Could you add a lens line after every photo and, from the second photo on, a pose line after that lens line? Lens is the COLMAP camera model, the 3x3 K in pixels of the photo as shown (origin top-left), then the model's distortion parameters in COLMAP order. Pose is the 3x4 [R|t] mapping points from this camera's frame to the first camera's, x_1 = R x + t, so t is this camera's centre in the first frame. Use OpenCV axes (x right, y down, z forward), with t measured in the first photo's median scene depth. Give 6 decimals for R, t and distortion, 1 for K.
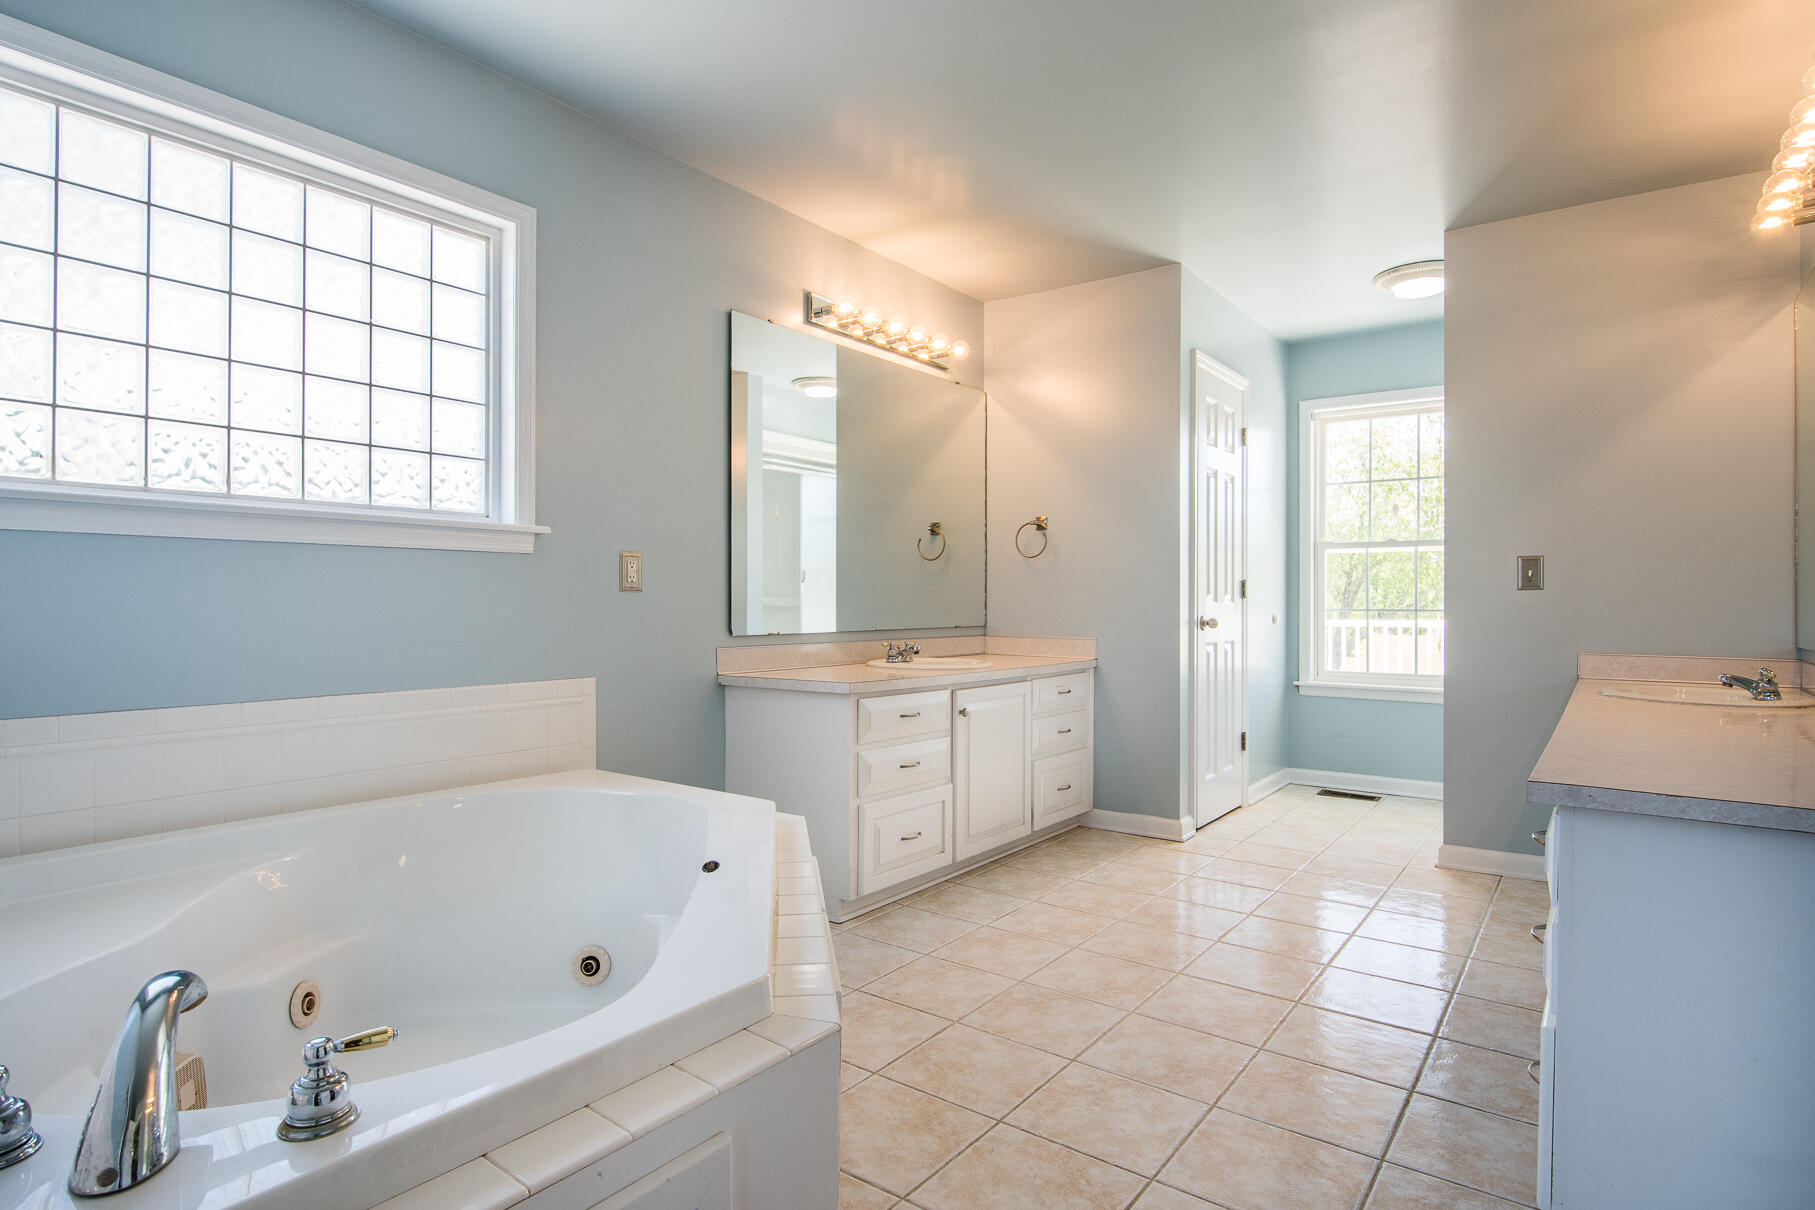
lens RADIAL K [[960.3, 0, 907.5], [0, 960.3, 605.0], [0, 0, 1]] dist [-0.001248, 0.000150]
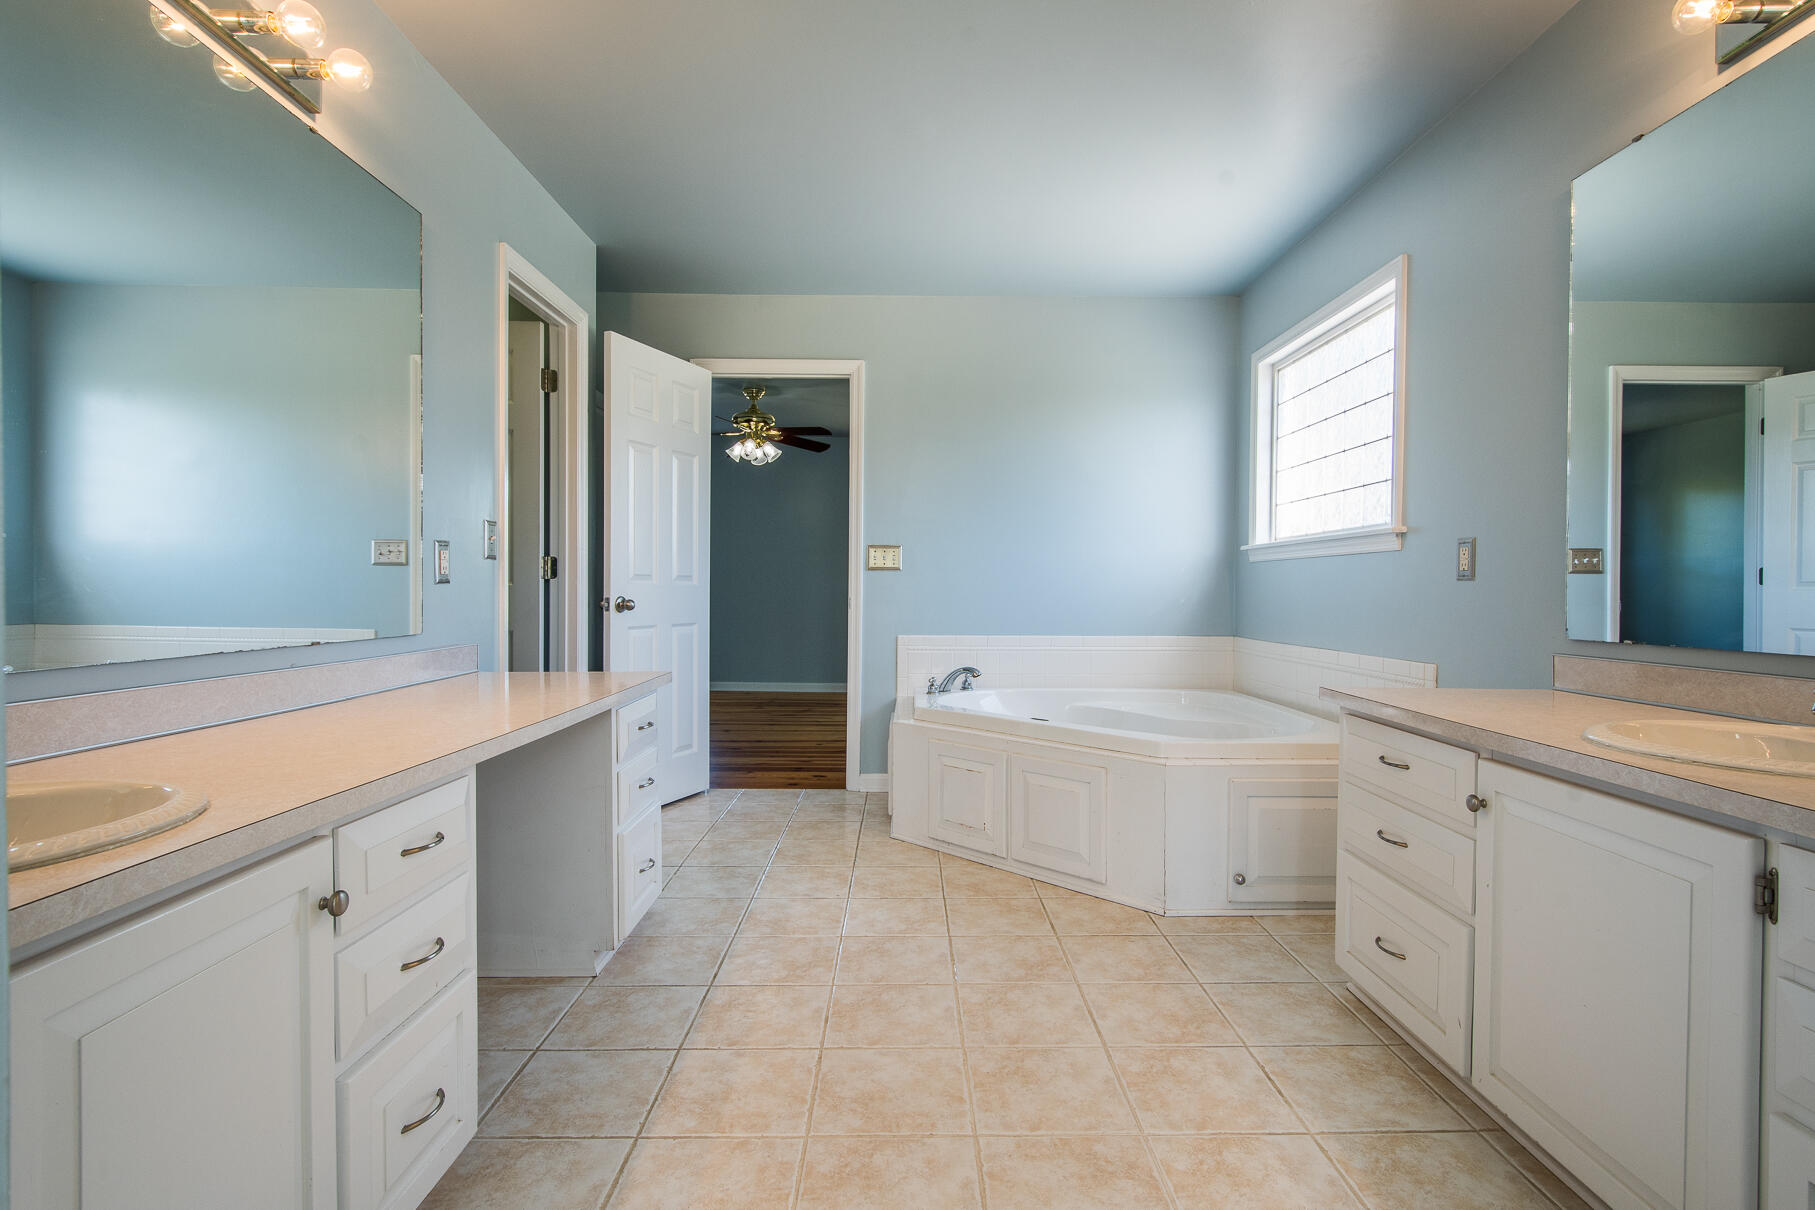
lens RADIAL K [[896.5, 0, 907.5], [0, 896.5, 605.0], [0, 0, 1]] dist [-0.000797, -0.000131]
pose [[-0.800317, 0.001272, -0.599576, 0.772355], [-0.011802, 0.999771, 0.017874, 0.000884], [0.599461, 0.021380, -0.800118, 1.571133]]
